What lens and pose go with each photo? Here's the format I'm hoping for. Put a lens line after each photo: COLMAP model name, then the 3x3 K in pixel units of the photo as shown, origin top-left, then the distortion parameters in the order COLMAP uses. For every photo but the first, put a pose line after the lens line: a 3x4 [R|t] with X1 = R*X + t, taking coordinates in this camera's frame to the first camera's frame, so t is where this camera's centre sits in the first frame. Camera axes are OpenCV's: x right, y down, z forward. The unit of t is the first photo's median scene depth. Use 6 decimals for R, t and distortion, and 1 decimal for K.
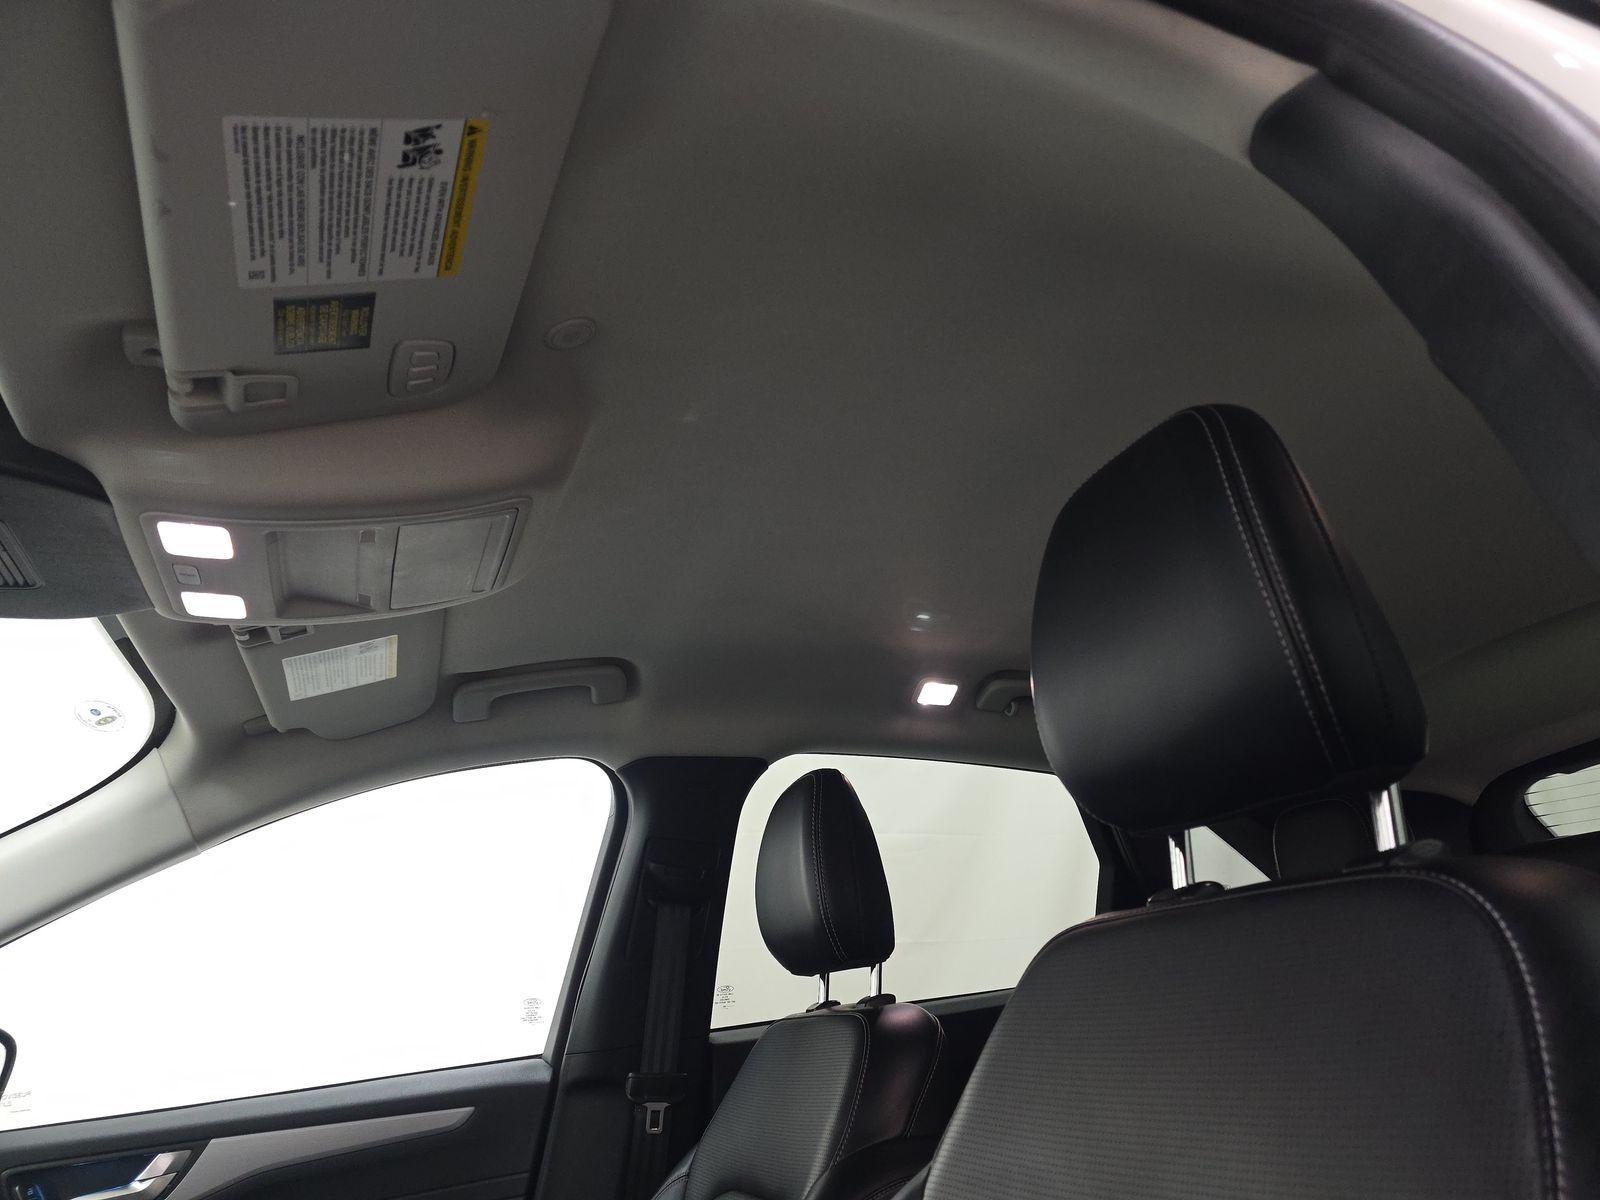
lens RADIAL K [[1063.8, 0, 818.6], [0, 1063.8, 595.5], [0, 0, 1]] dist [0.063259, -0.053018]
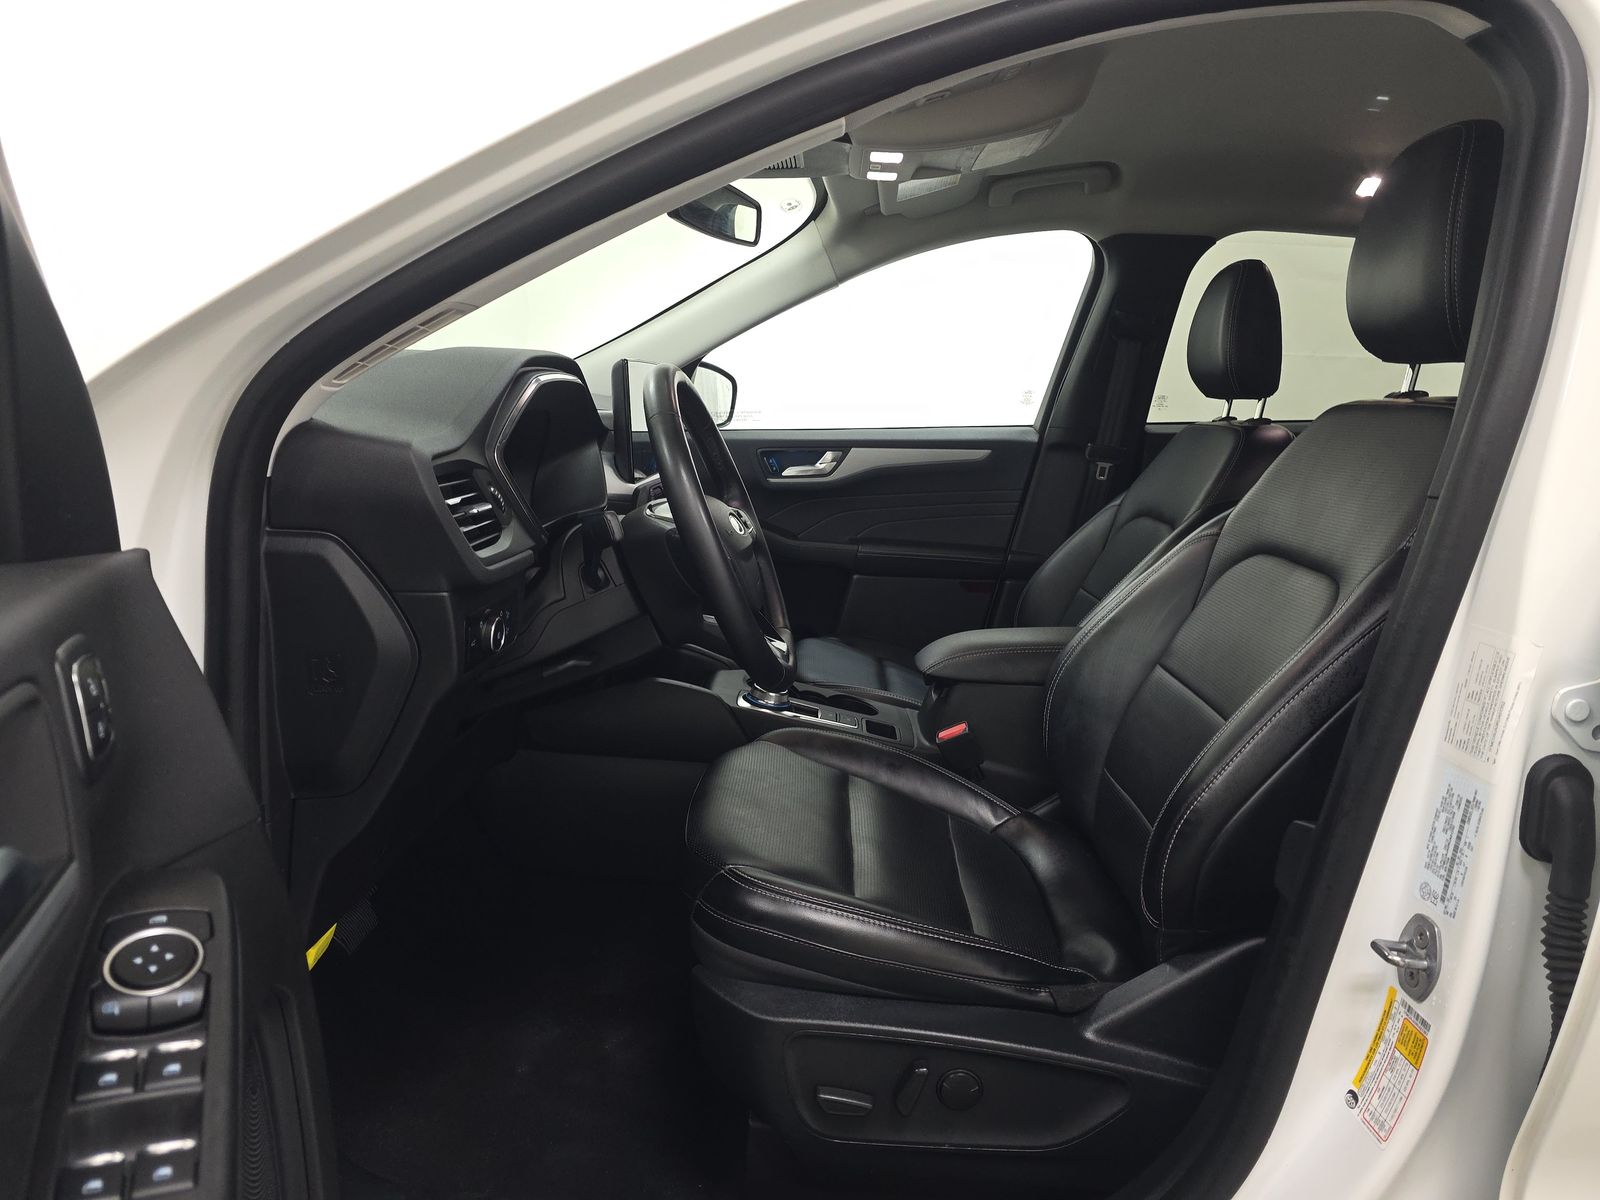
lens RADIAL K [[1063.8, 0, 818.6], [0, 1063.8, 595.5], [0, 0, 1]] dist [0.063259, -0.053018]
pose [[0.913765, 0.177778, -0.365279, 0.073412], [0.047550, 0.846177, 0.530776, -0.215079], [0.403451, -0.502373, 0.764754, -0.463104]]
